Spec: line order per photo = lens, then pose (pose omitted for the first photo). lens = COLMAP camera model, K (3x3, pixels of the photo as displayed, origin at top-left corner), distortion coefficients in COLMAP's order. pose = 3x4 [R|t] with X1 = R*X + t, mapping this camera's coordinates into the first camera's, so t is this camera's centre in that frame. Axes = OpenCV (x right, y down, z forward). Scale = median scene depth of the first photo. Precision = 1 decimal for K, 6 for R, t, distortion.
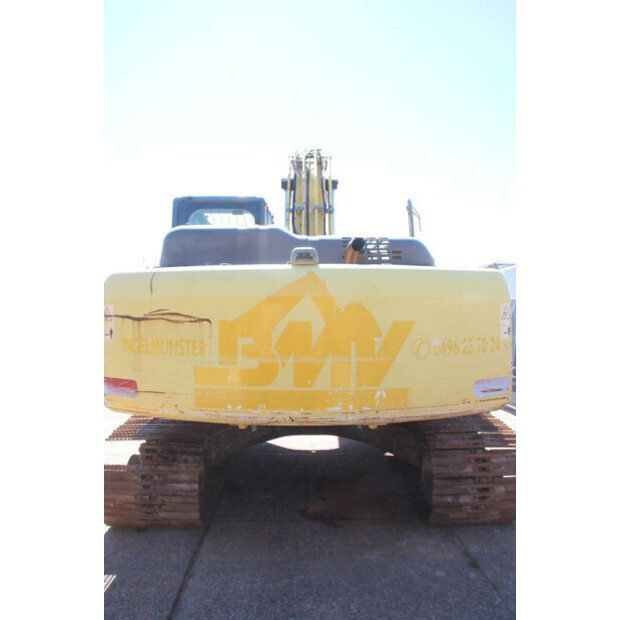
lens RADIAL K [[510.2, 0, 308.6], [0, 510.2, 310.1], [0, 0, 1]] dist [-0.162494, 0.128401]
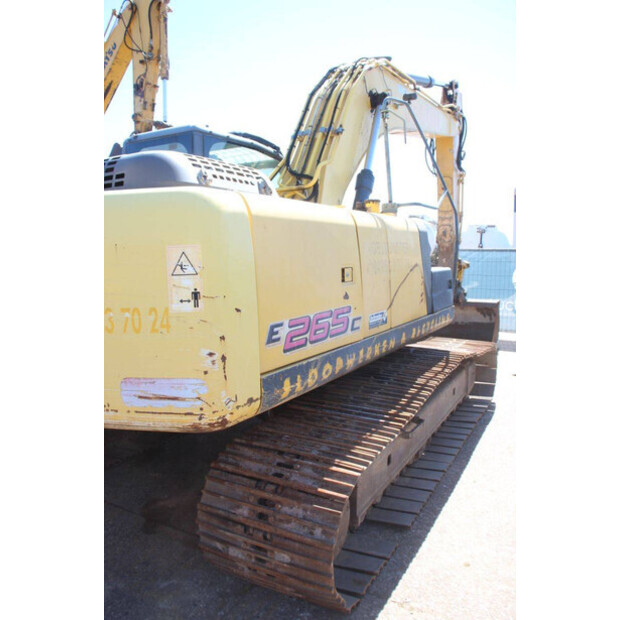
lens RADIAL K [[510.2, 0, 310.4], [0, 510.2, 309.9], [0, 0, 1]] dist [-0.162494, 0.128401]
pose [[0.855562, 0.046469, -0.515611, 0.721110], [0.005806, 0.995039, 0.099312, 0.000584], [0.517668, -0.087961, 0.851048, 0.527475]]
